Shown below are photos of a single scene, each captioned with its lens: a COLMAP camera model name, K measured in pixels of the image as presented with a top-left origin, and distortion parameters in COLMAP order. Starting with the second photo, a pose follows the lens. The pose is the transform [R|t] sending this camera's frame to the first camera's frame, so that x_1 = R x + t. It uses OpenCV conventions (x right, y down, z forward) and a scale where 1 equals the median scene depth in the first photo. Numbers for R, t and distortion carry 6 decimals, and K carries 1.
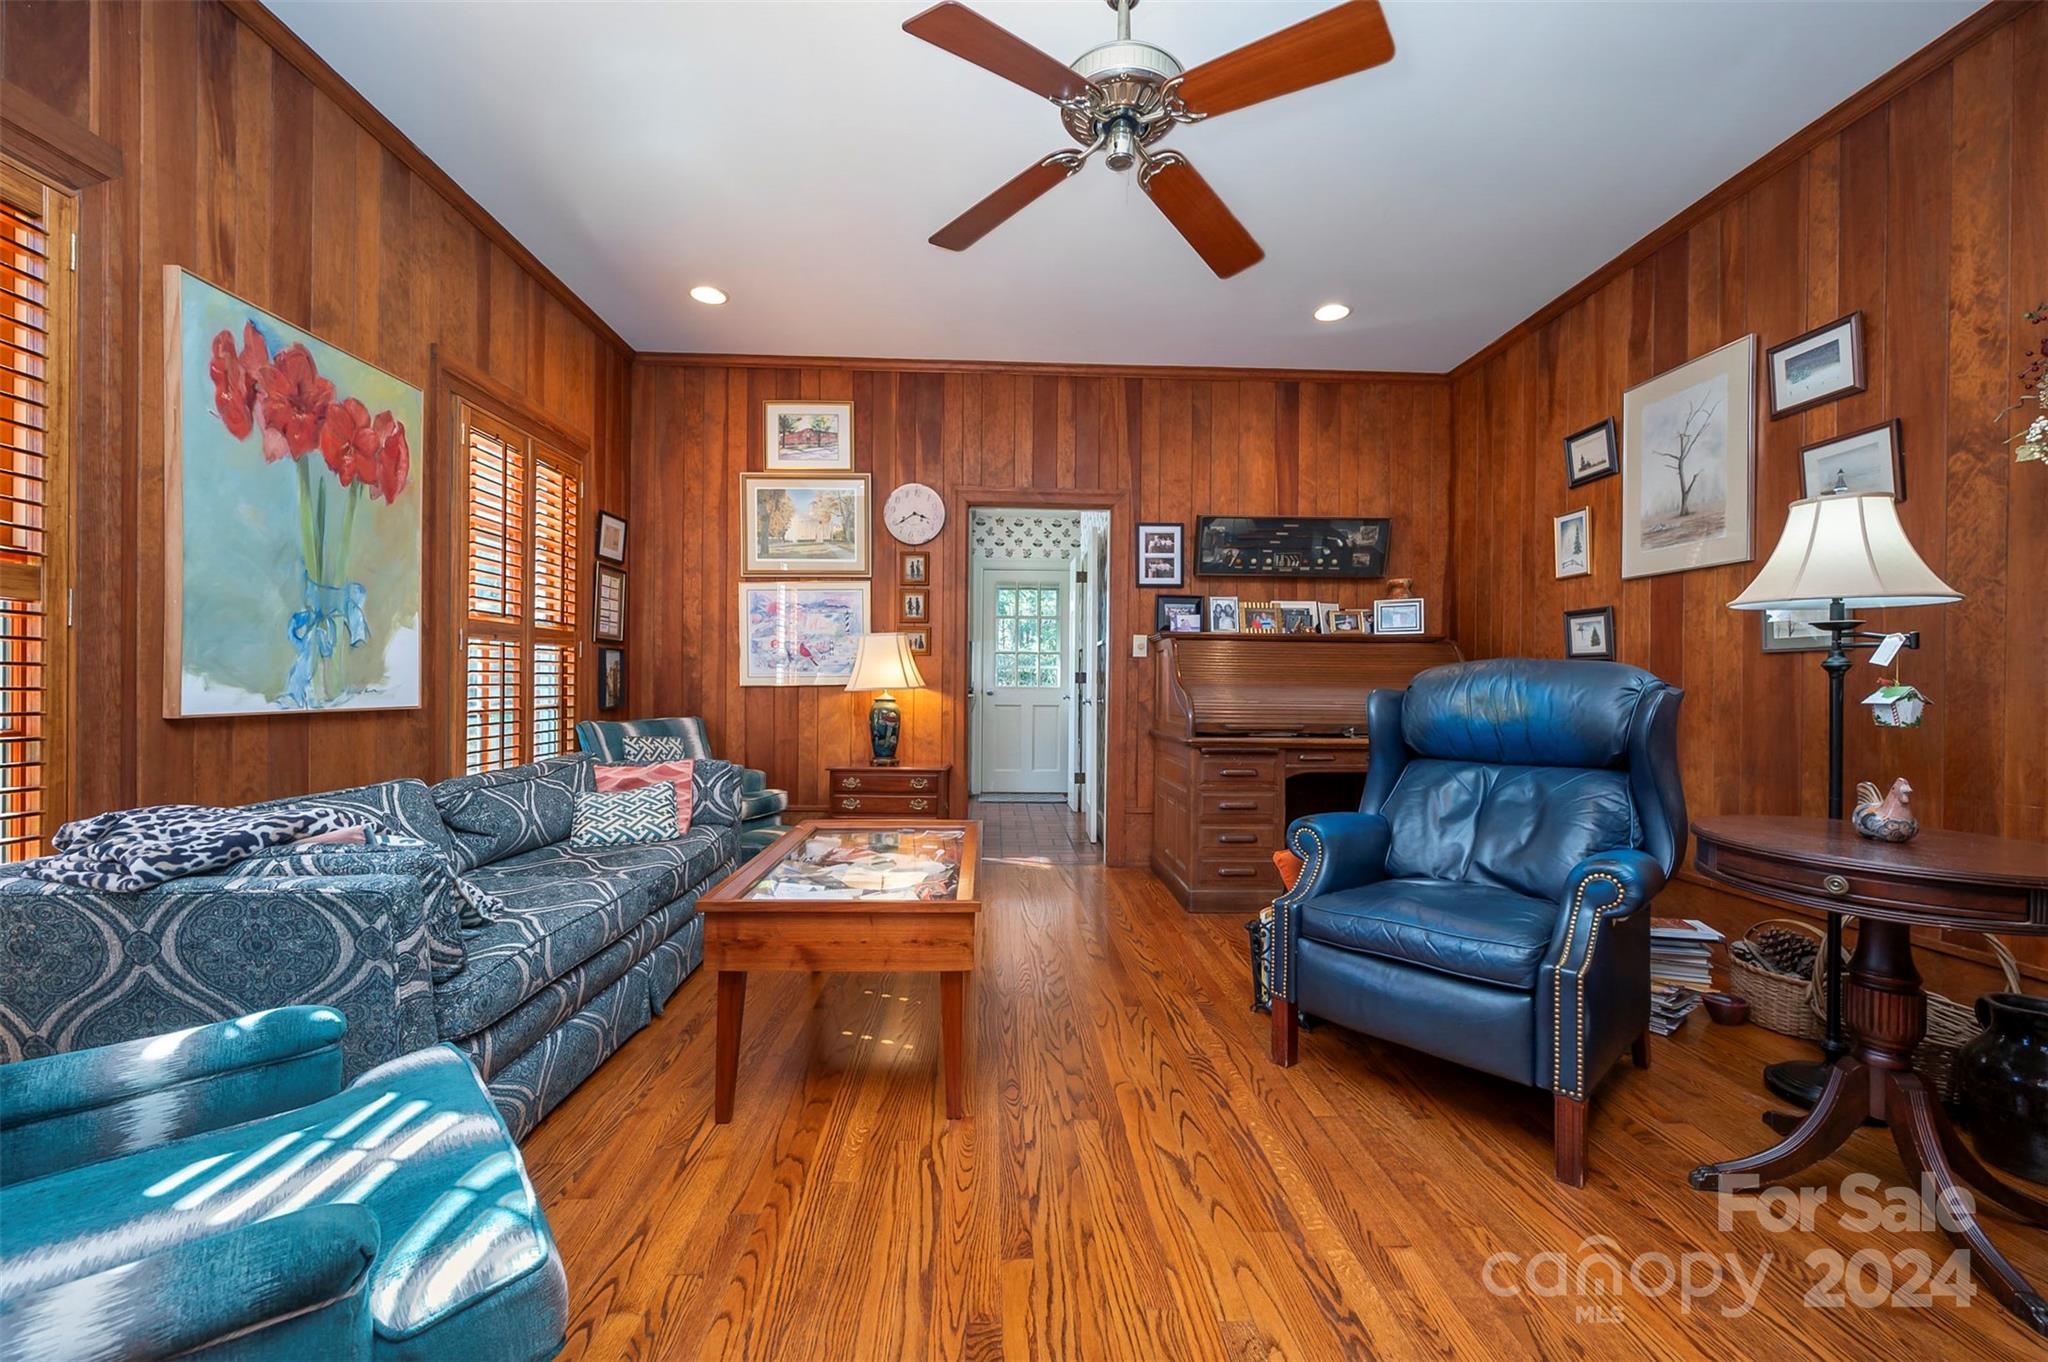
lens RADIAL K [[814.7, 0, 1024.8], [0, 814.7, 682.3], [0, 0, 1]] dist [-0.000071, -0.000001]
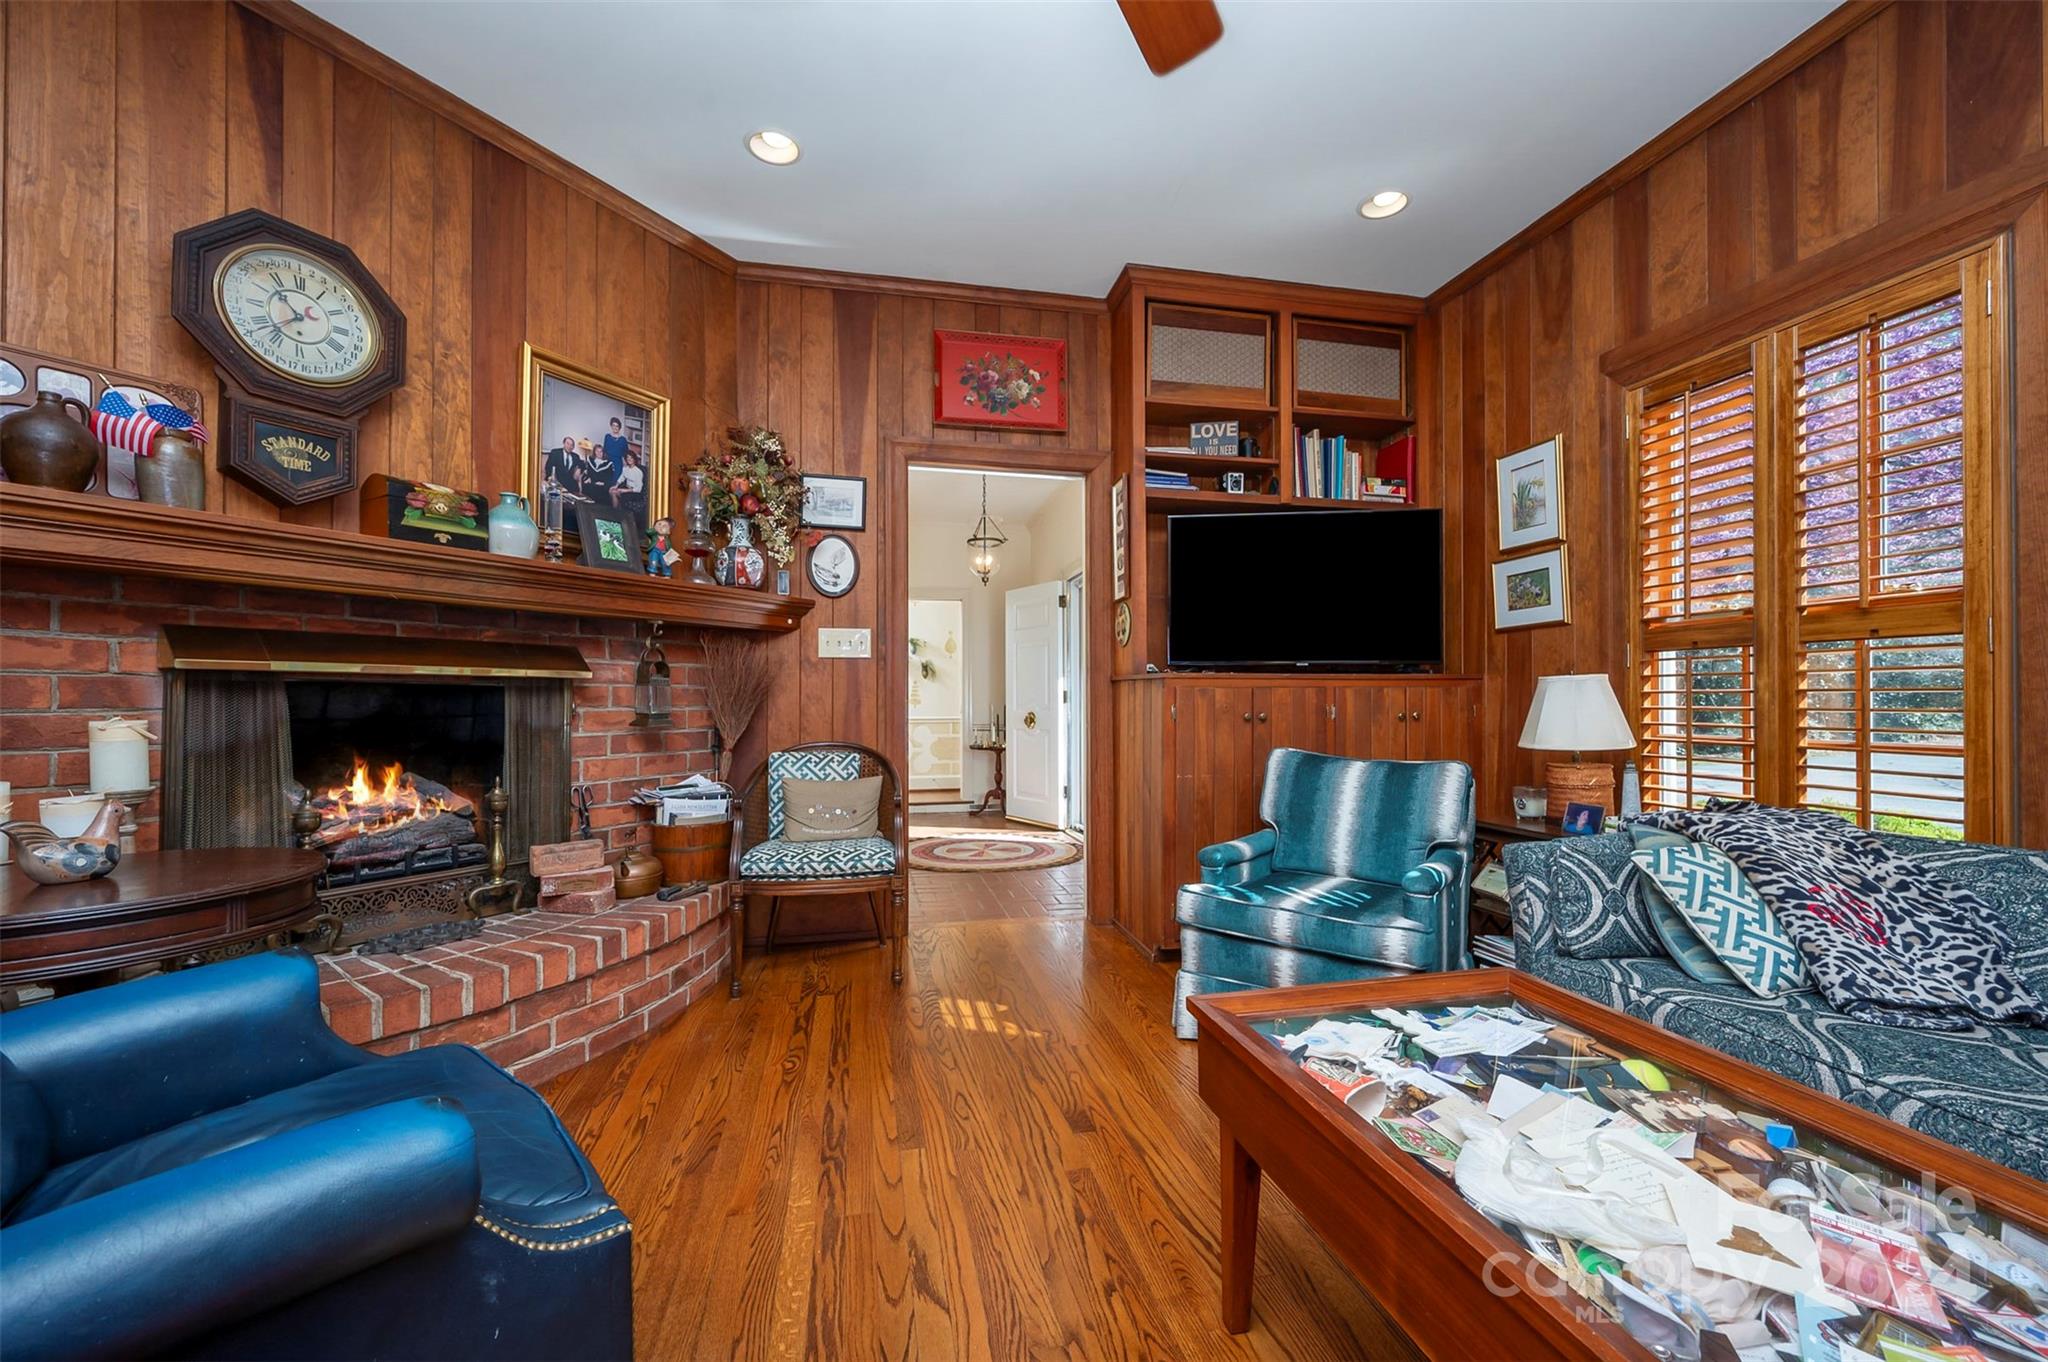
lens RADIAL K [[814.7, 0, 1024.0], [0, 814.7, 689.8], [0, 0, 1]] dist [-0.000071, -0.000001]
pose [[-0.987046, -0.009850, -0.160134, 0.232127], [-0.008288, 0.999911, -0.010417, 0.001516], [0.160222, -0.008955, -0.987040, 1.870954]]
